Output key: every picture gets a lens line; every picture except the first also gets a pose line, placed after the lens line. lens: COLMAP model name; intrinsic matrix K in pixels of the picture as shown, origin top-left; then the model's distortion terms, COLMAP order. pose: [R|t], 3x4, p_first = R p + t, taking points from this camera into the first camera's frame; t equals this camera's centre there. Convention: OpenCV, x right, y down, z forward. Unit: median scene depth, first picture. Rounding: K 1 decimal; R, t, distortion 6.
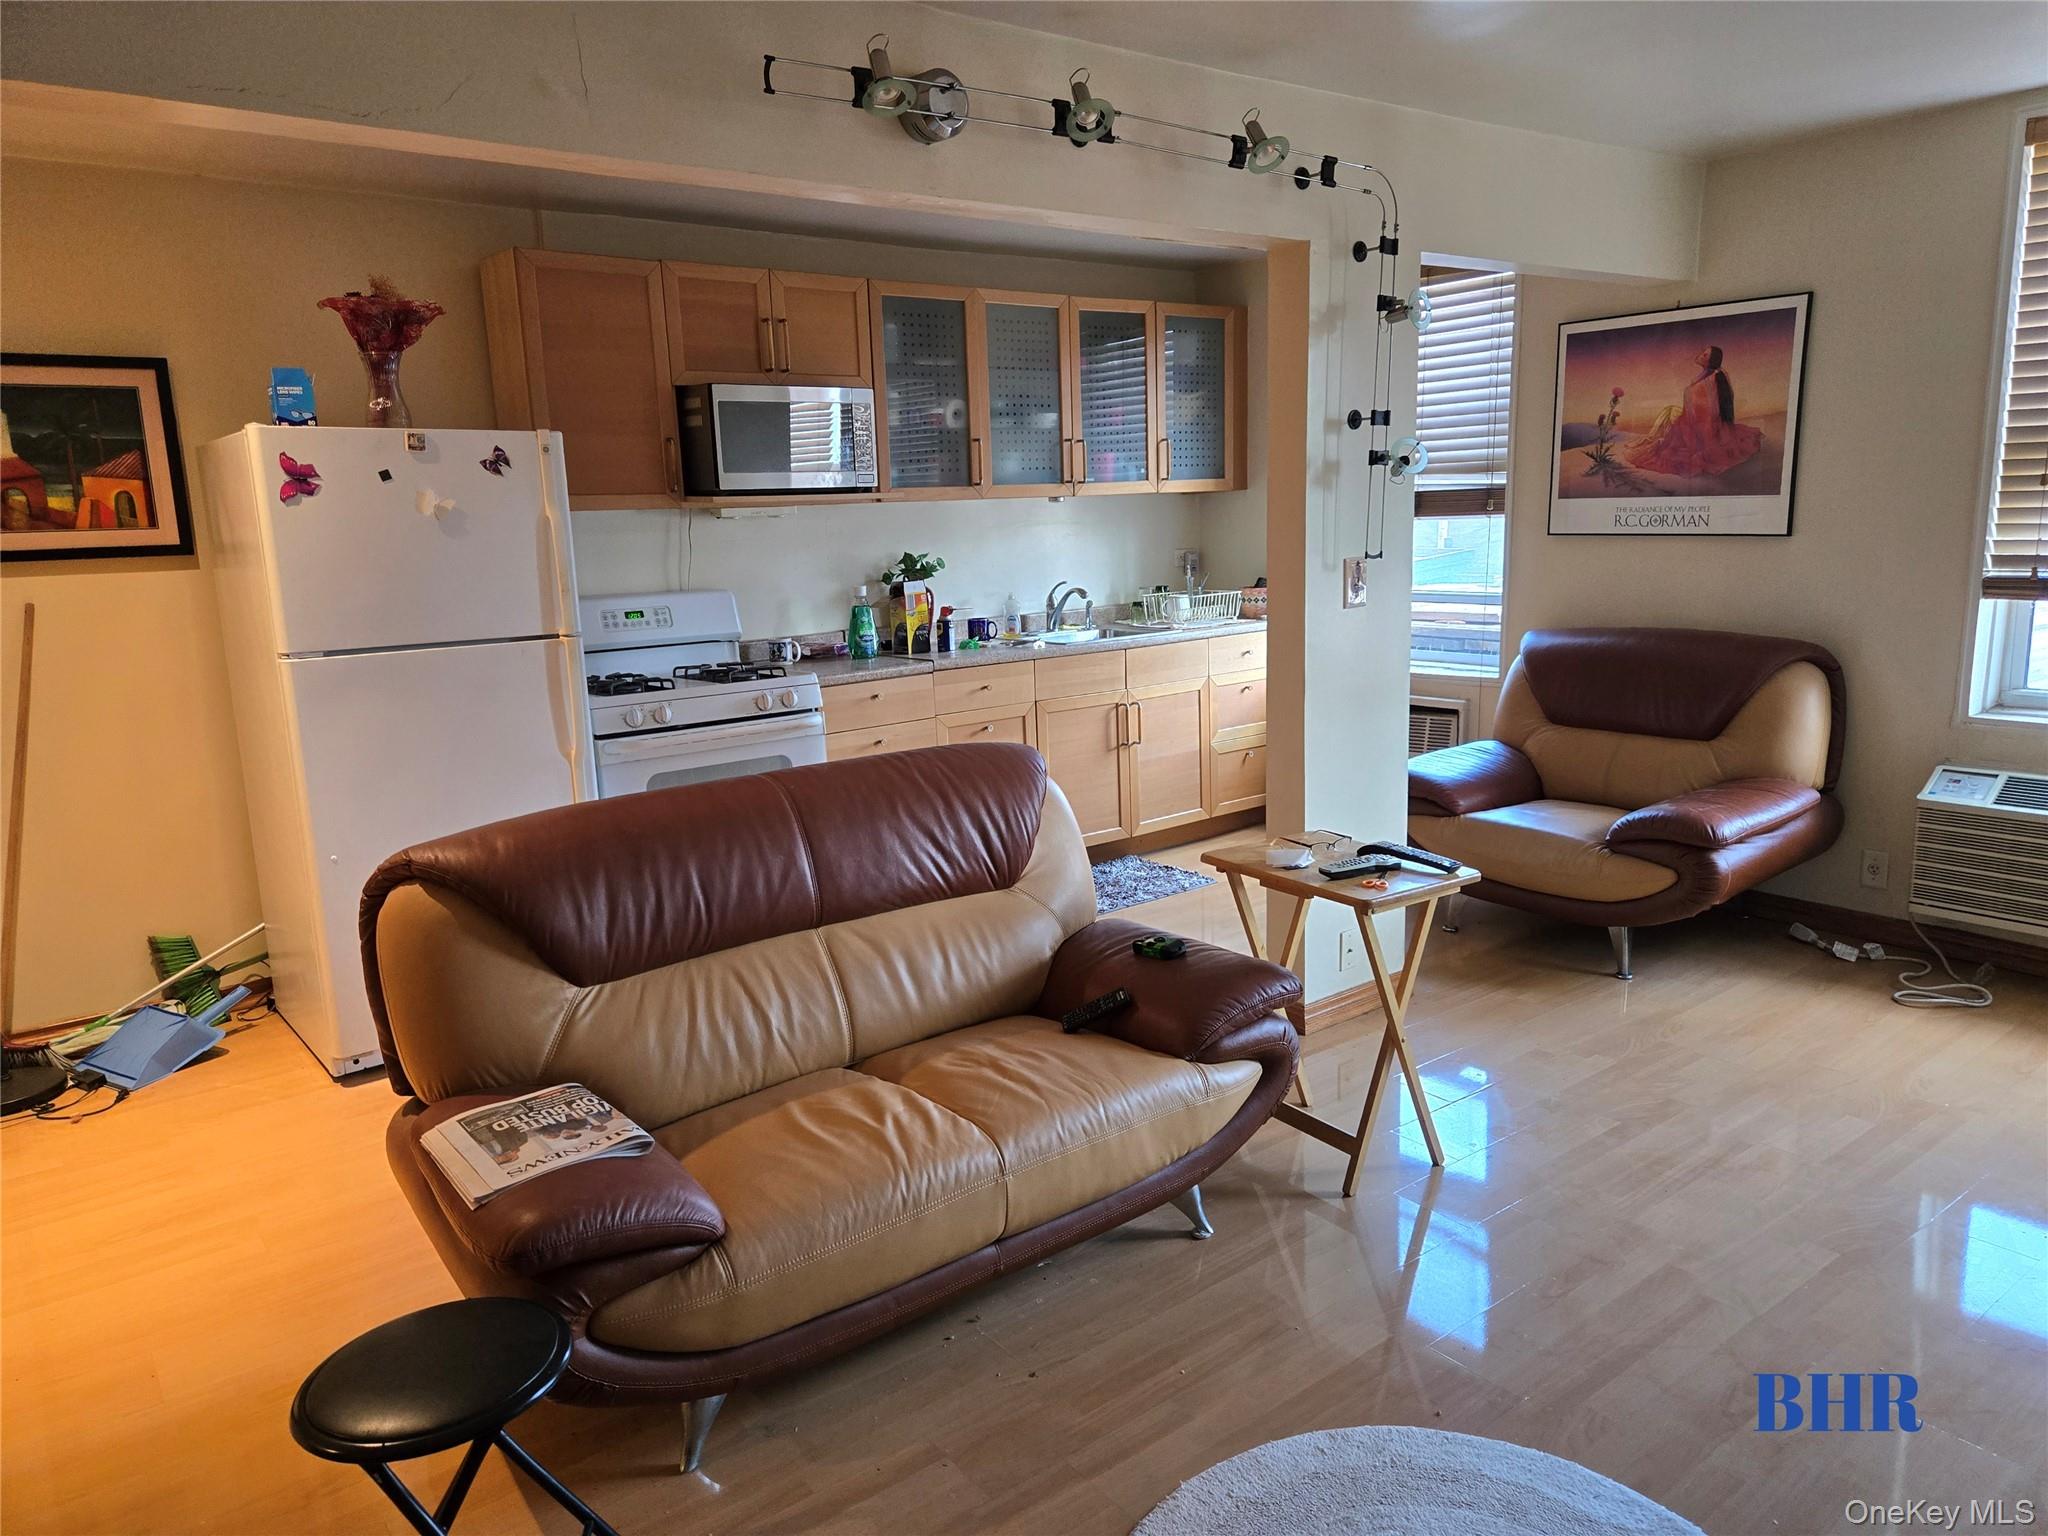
lens RADIAL K [[1362.4, 0, 1041.1], [0, 1362.4, 755.6], [0, 0, 1]] dist [0.078010, -0.076288]
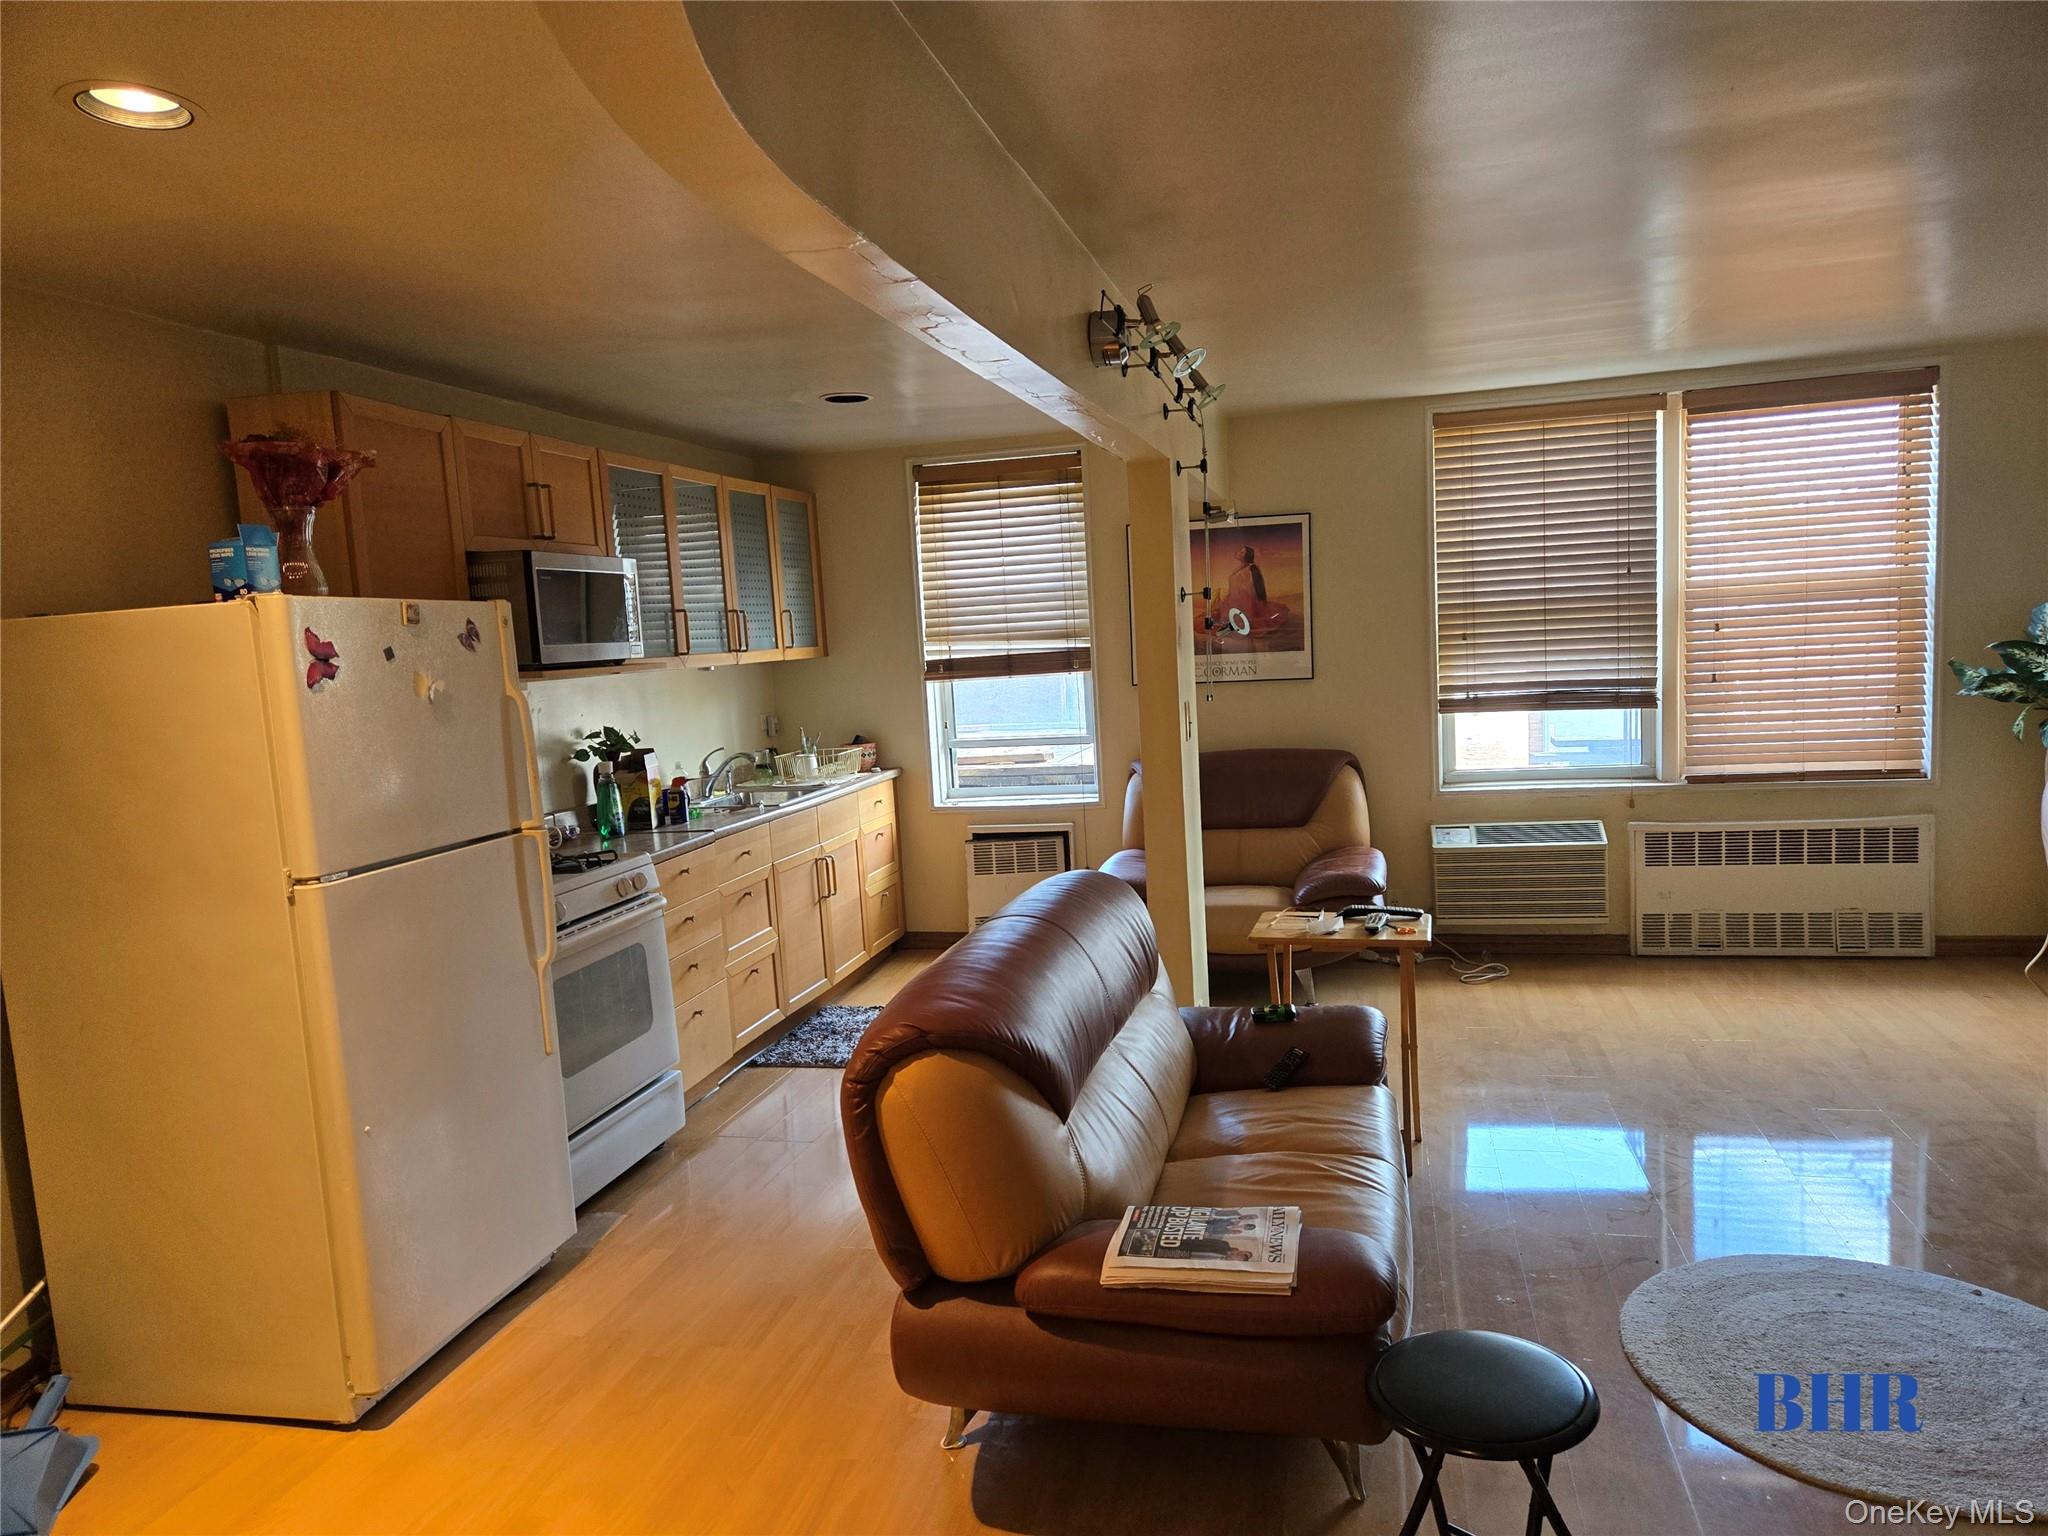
lens RADIAL K [[1362.4, 0, 1041.1], [0, 1362.4, 755.6], [0, 0, 1]] dist [0.078010, -0.076288]
pose [[0.773664, -0.067541, 0.629986, -0.600379], [0.144366, 0.986939, -0.071481, -0.021836], [-0.616930, 0.146251, 0.773310, 0.103923]]
